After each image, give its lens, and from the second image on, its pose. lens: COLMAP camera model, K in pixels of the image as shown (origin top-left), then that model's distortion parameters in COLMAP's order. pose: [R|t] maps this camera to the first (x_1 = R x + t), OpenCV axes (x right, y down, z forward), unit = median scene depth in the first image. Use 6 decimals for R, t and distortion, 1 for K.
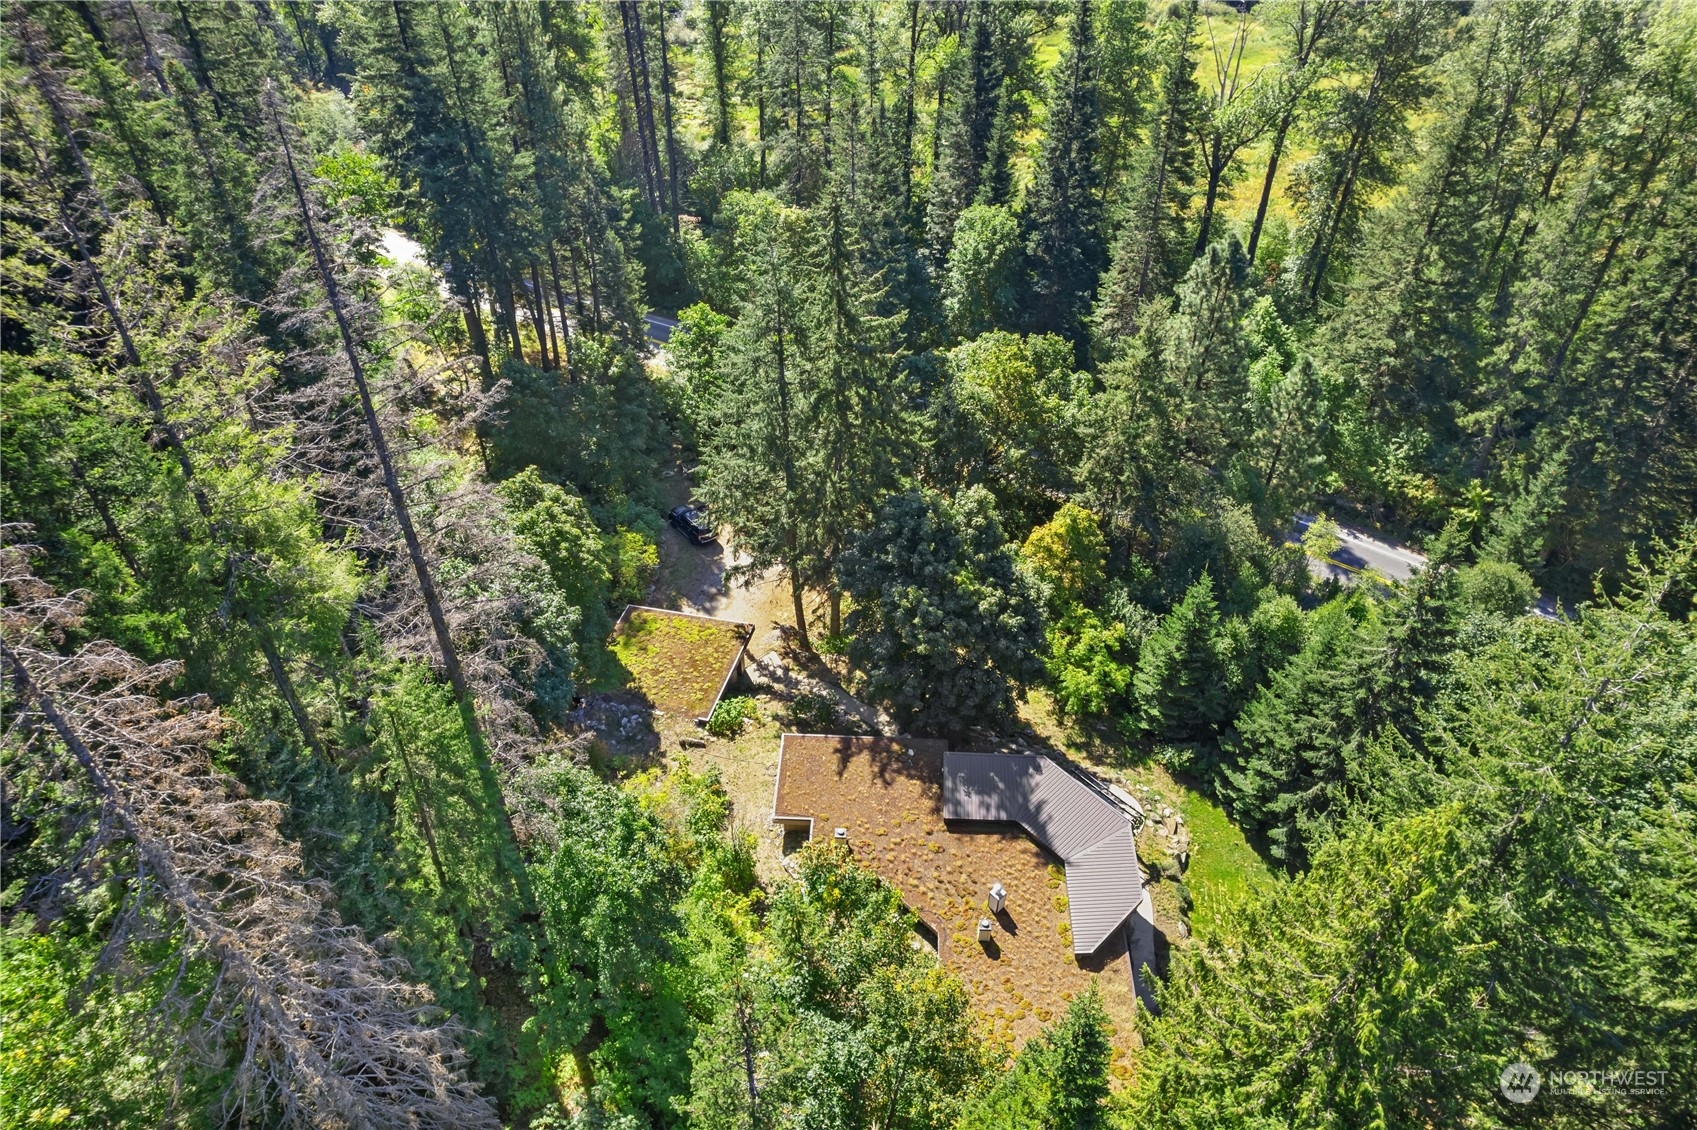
lens RADIAL K [[1118.7, 0, 848.5], [0, 1118.7, 565.0], [0, 0, 1]] dist [-0.039344, -0.000563]
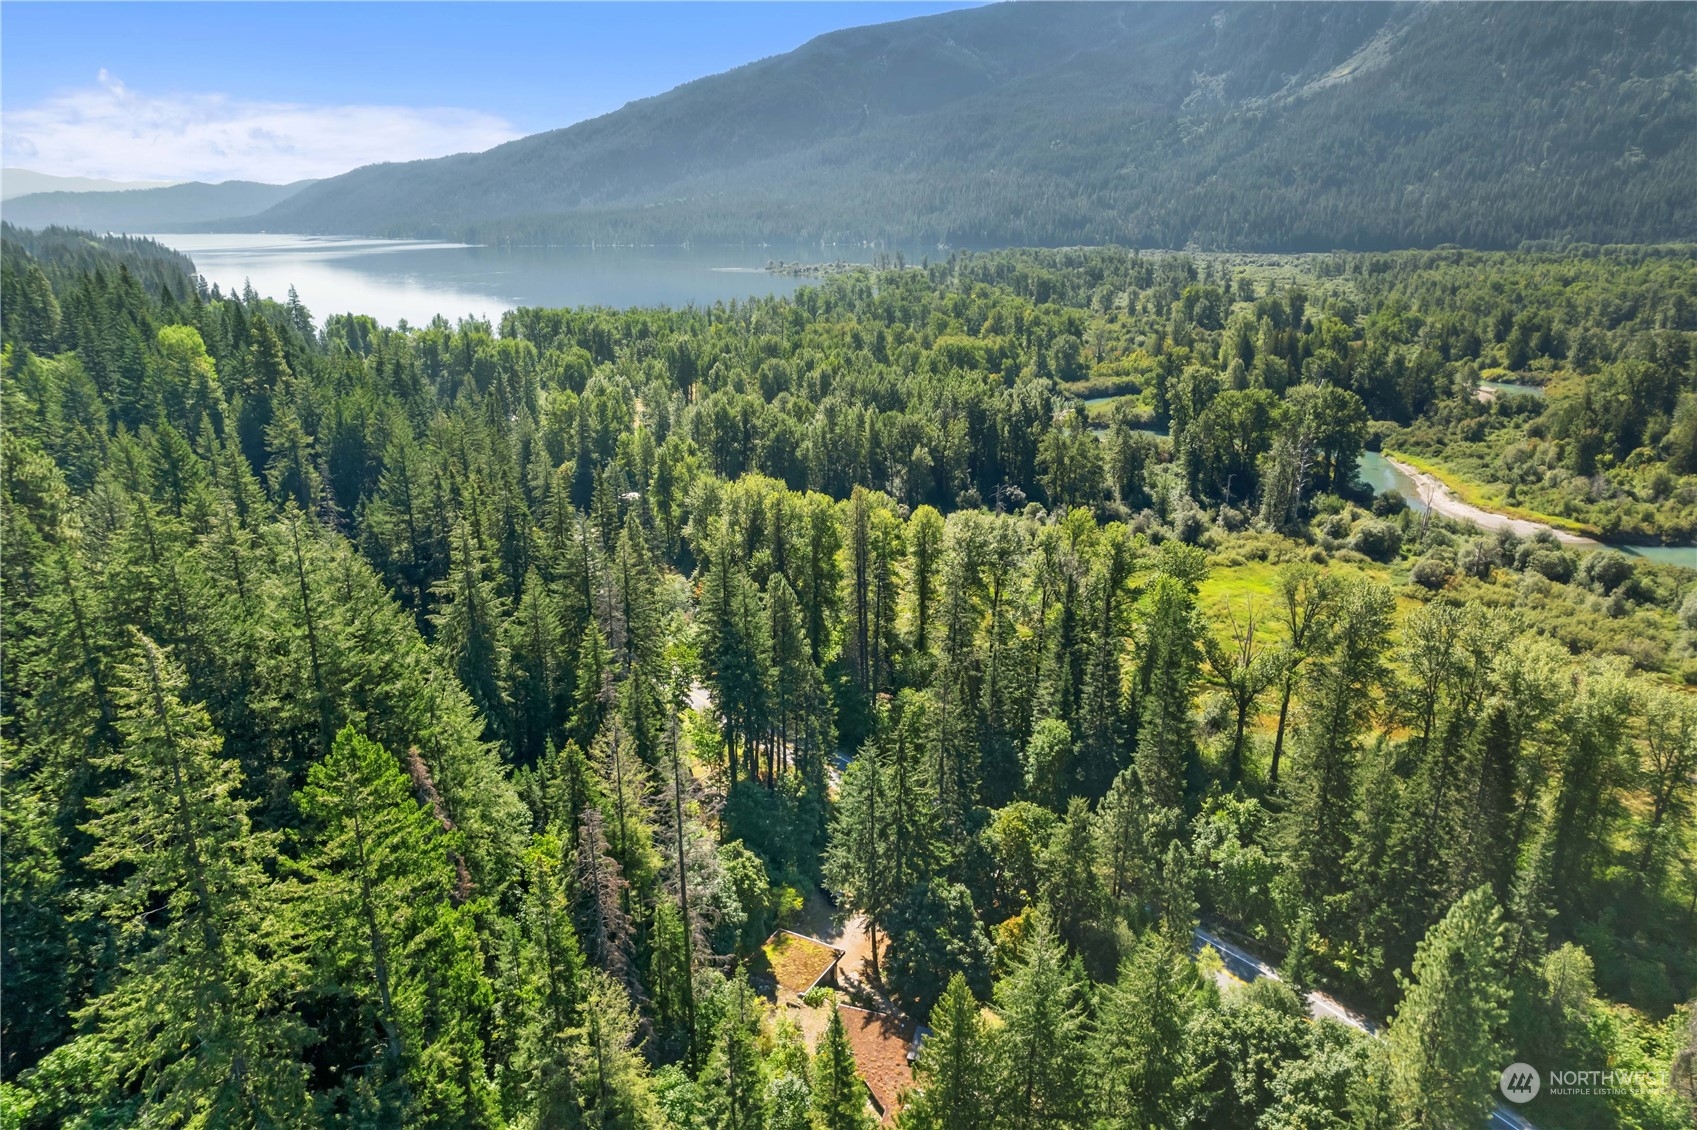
lens RADIAL K [[1118.7, 0, 848.5], [0, 1118.7, 565.0], [0, 0, 1]] dist [-0.039344, -0.000563]
pose [[0.965660, 0.087405, -0.244667, 0.308311], [-0.170151, 0.924418, -0.341320, 0.093625], [0.196342, 0.371229, 0.907545, -0.841729]]
